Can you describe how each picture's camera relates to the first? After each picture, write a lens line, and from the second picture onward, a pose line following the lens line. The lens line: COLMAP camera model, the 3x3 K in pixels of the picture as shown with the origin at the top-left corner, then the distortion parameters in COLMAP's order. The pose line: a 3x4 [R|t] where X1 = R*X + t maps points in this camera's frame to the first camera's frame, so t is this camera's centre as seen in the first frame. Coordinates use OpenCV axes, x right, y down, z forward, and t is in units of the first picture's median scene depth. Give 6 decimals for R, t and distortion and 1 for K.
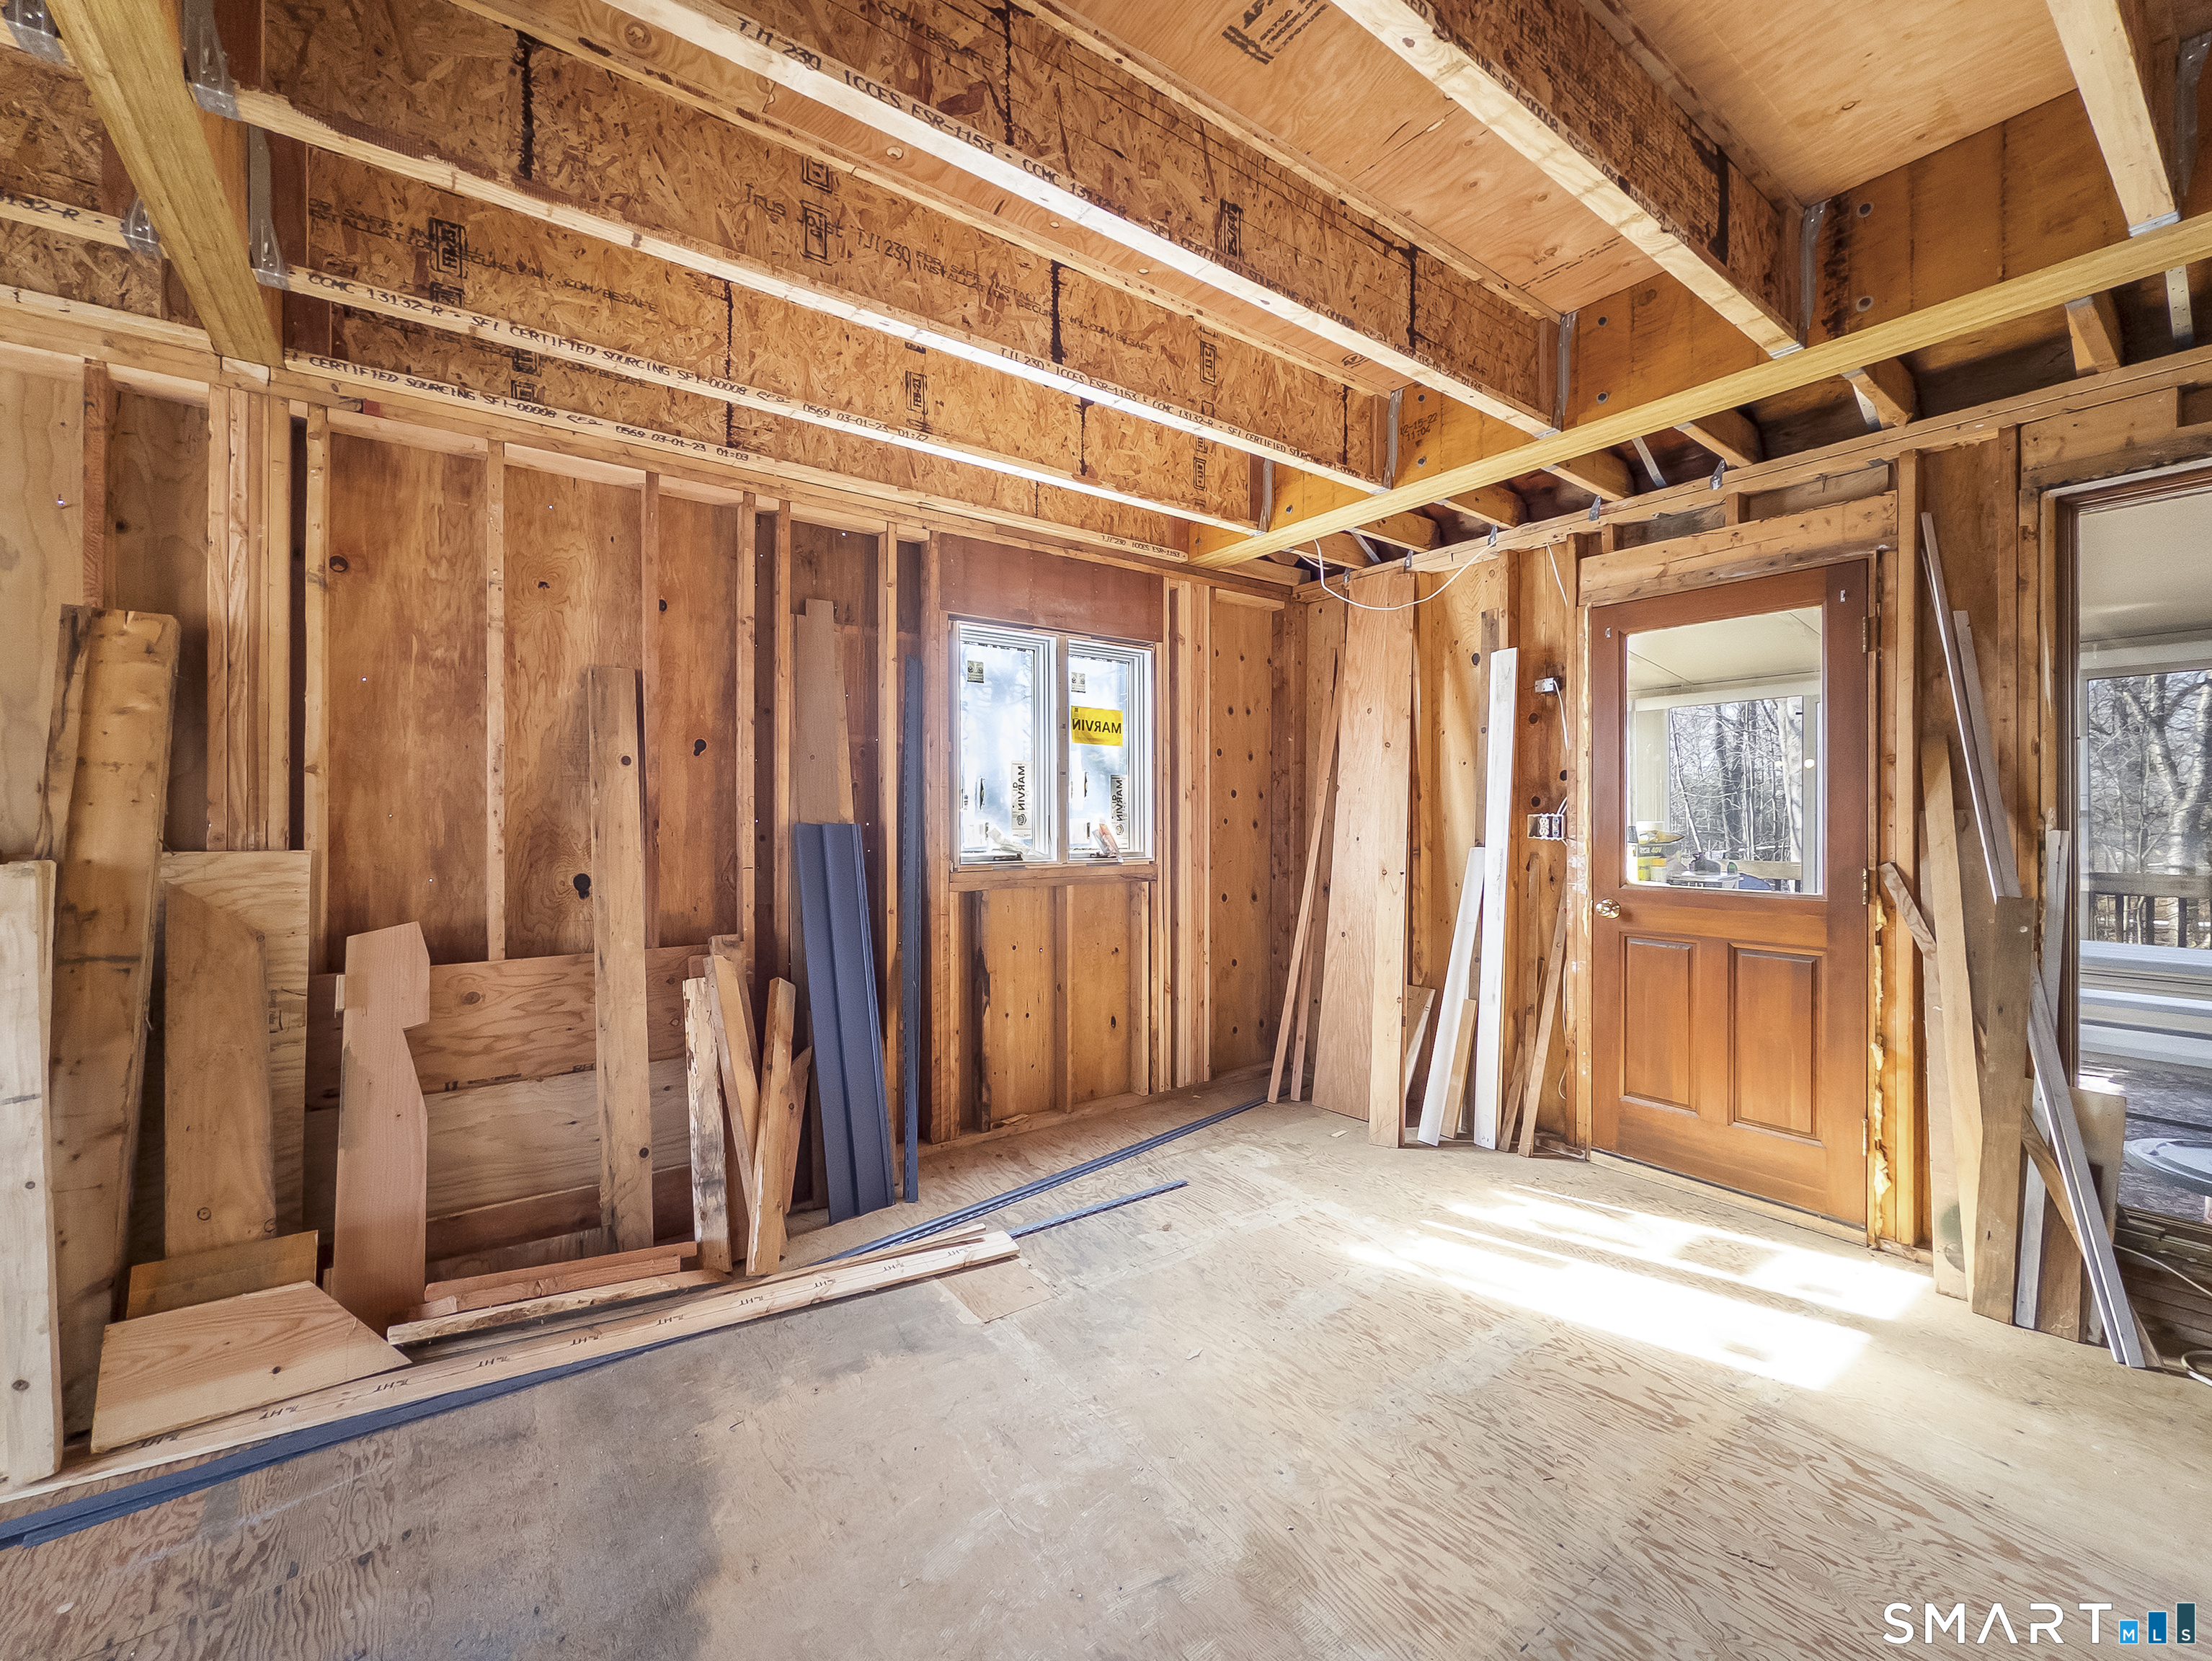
lens RADIAL K [[896.0, 0, 1096.5], [0, 896.0, 817.0], [0, 0, 1]] dist [0.000720, -0.001155]
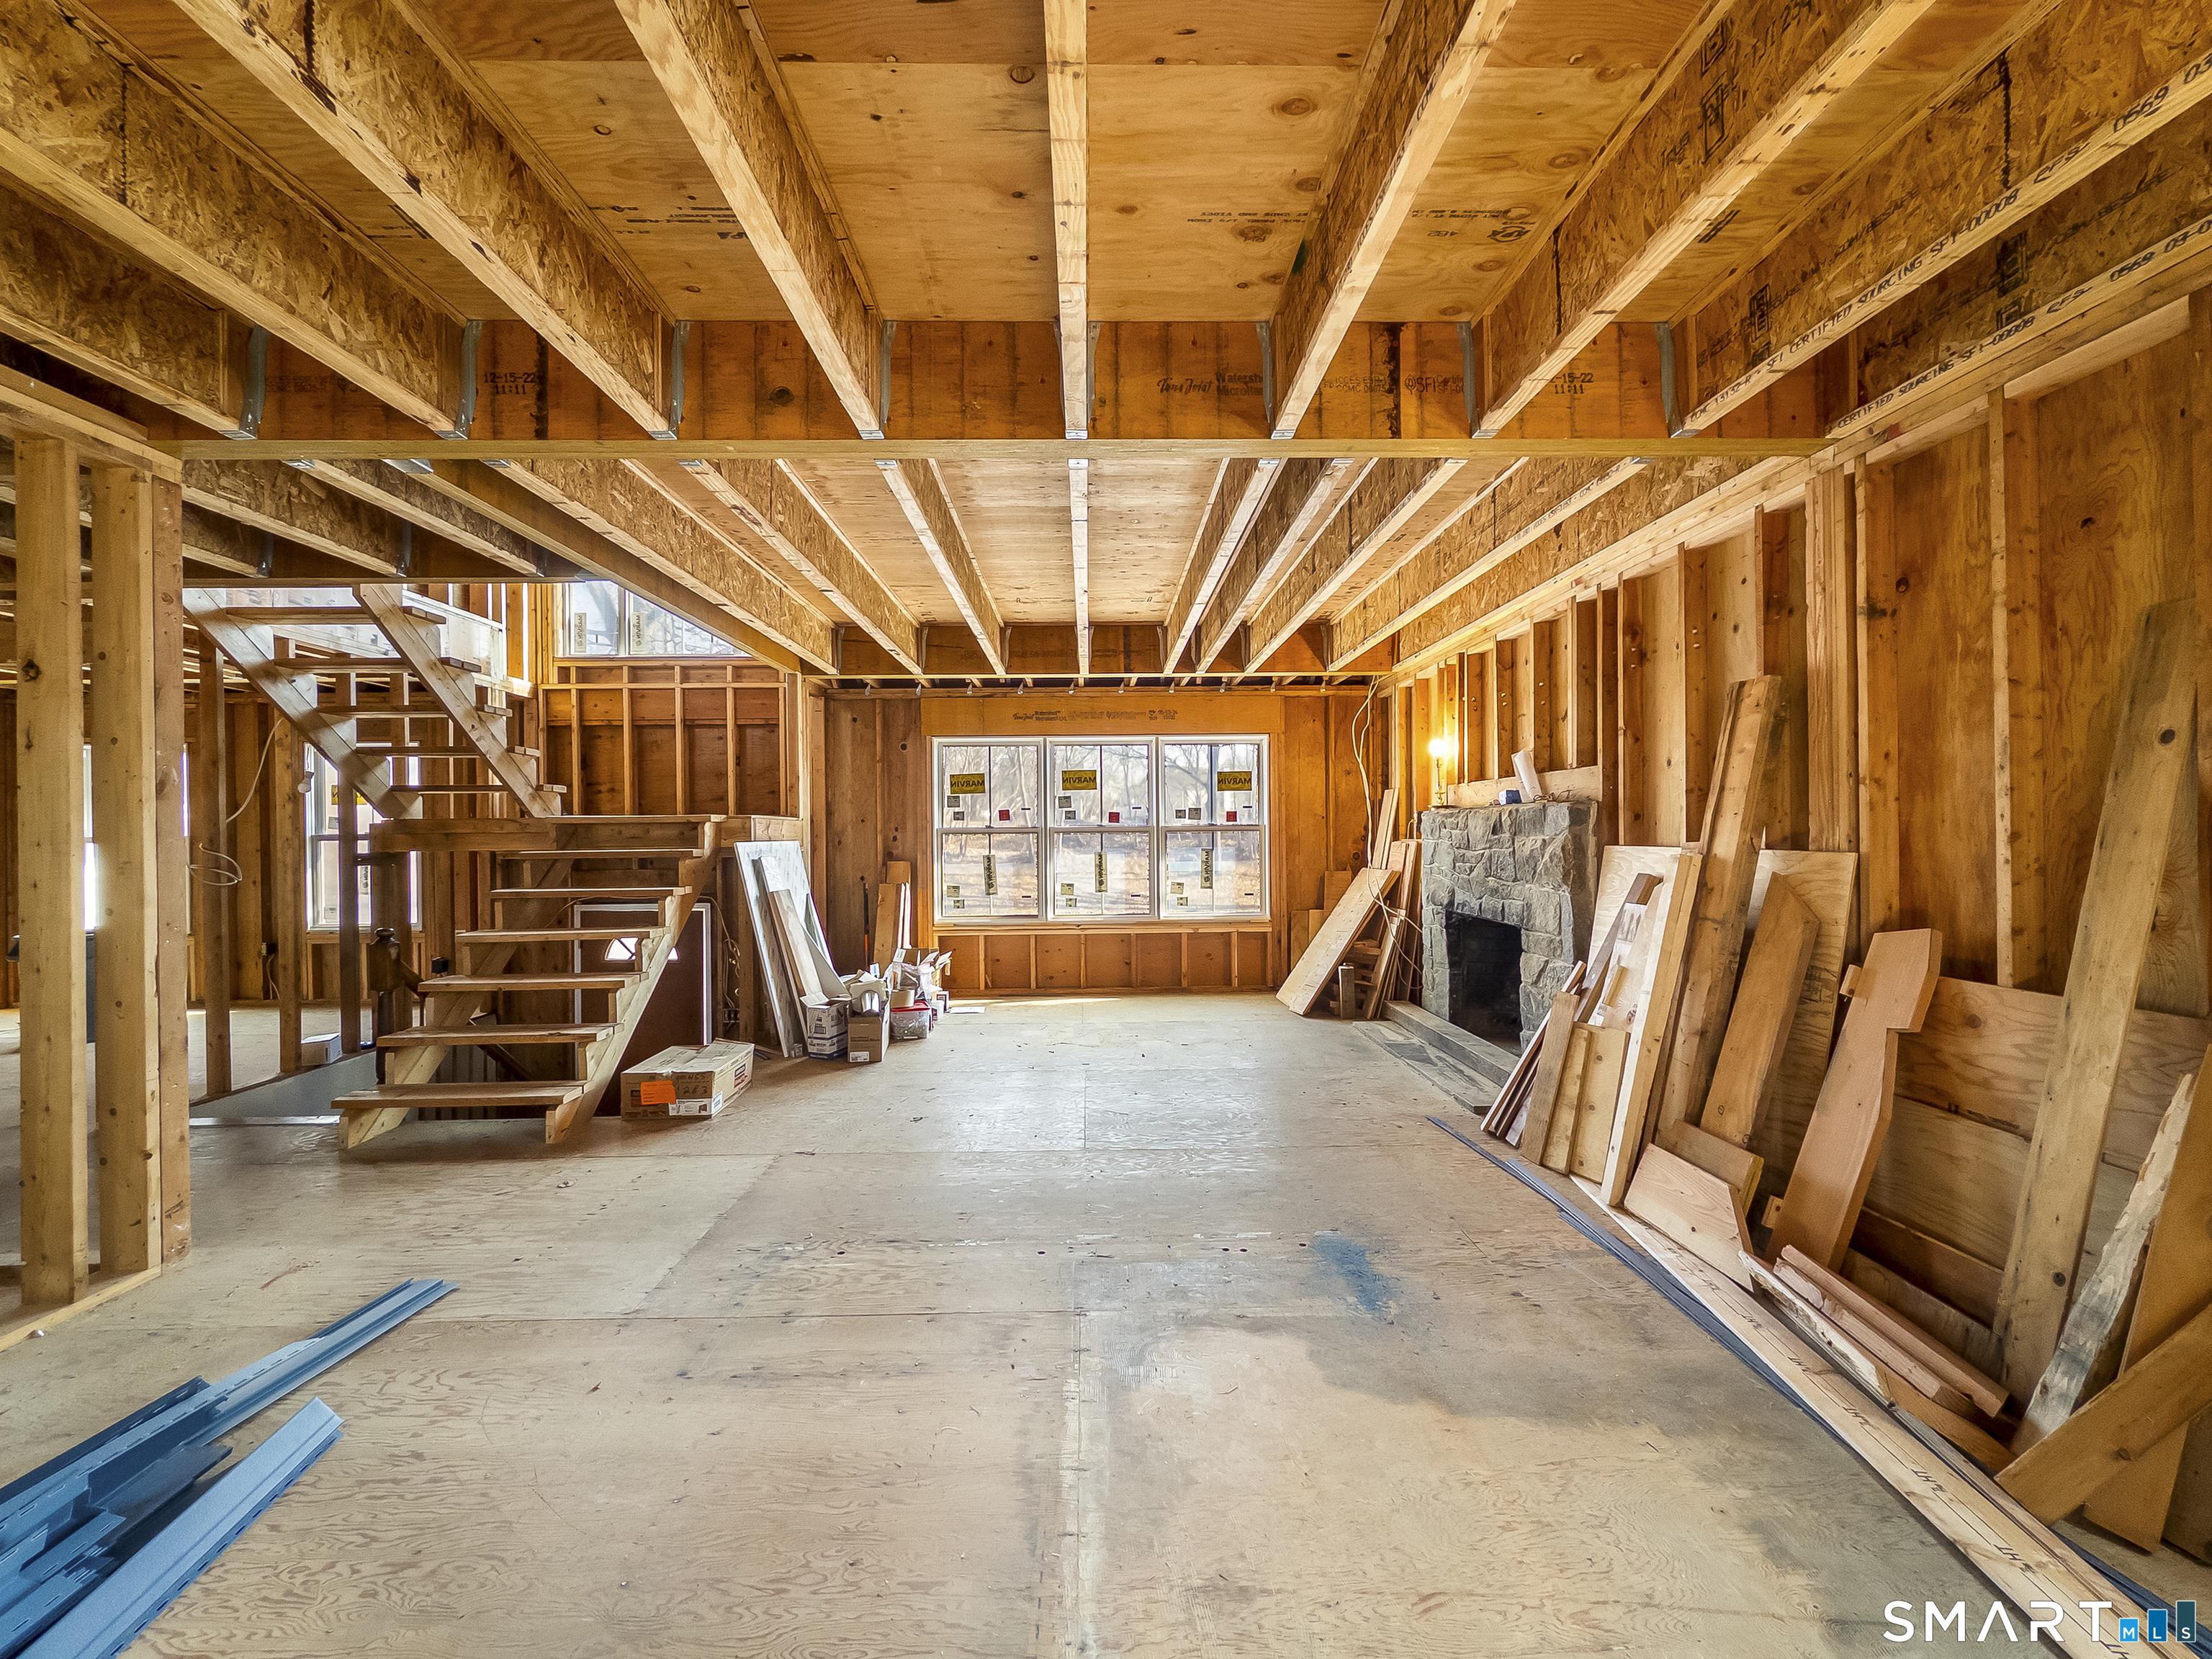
lens RADIAL K [[908.8, 0, 1114.8], [0, 908.8, 827.4], [0, 0, 1]] dist [-0.006440, -0.000112]
pose [[-0.562447, -0.000548, -0.826833, 0.536029], [0.011793, 0.999893, -0.008685, 0.003528], [0.826749, -0.014635, -0.562381, 0.780596]]
